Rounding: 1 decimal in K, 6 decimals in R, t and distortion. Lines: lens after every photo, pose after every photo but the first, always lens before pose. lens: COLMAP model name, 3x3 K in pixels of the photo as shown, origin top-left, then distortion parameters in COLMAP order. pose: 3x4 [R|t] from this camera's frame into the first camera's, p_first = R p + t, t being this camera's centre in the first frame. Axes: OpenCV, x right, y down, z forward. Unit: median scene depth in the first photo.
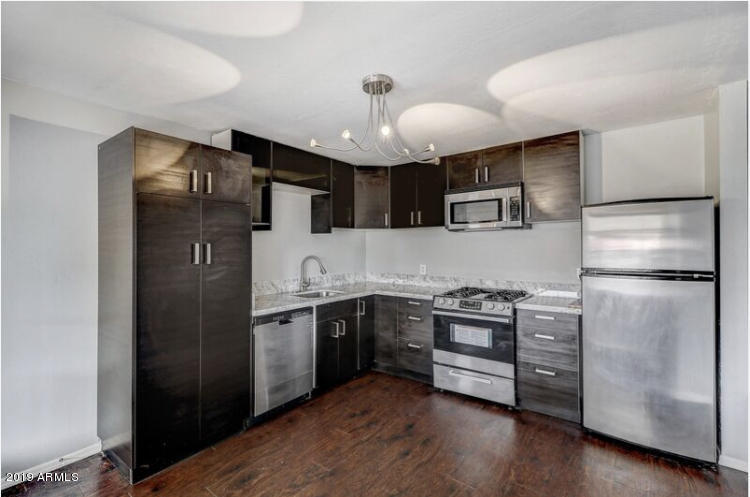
lens RADIAL K [[343.3, 0, 377.0], [0, 343.3, 246.0], [0, 0, 1]] dist [-0.002491, 0.000629]
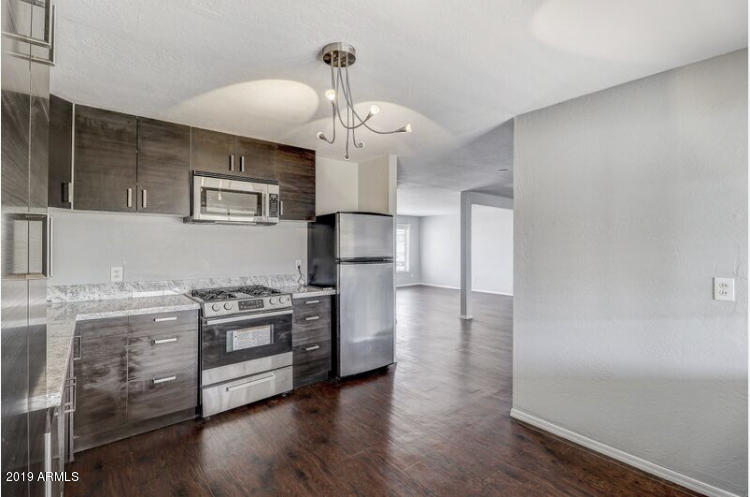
lens RADIAL K [[343.3, 0, 376.8], [0, 343.3, 246.8], [0, 0, 1]] dist [-0.002491, 0.000629]
pose [[0.217796, 0.000147, 0.975994, -0.537917], [-0.006797, 0.999976, 0.001366, 0.012588], [-0.975971, -0.006932, 0.217792, 0.457756]]
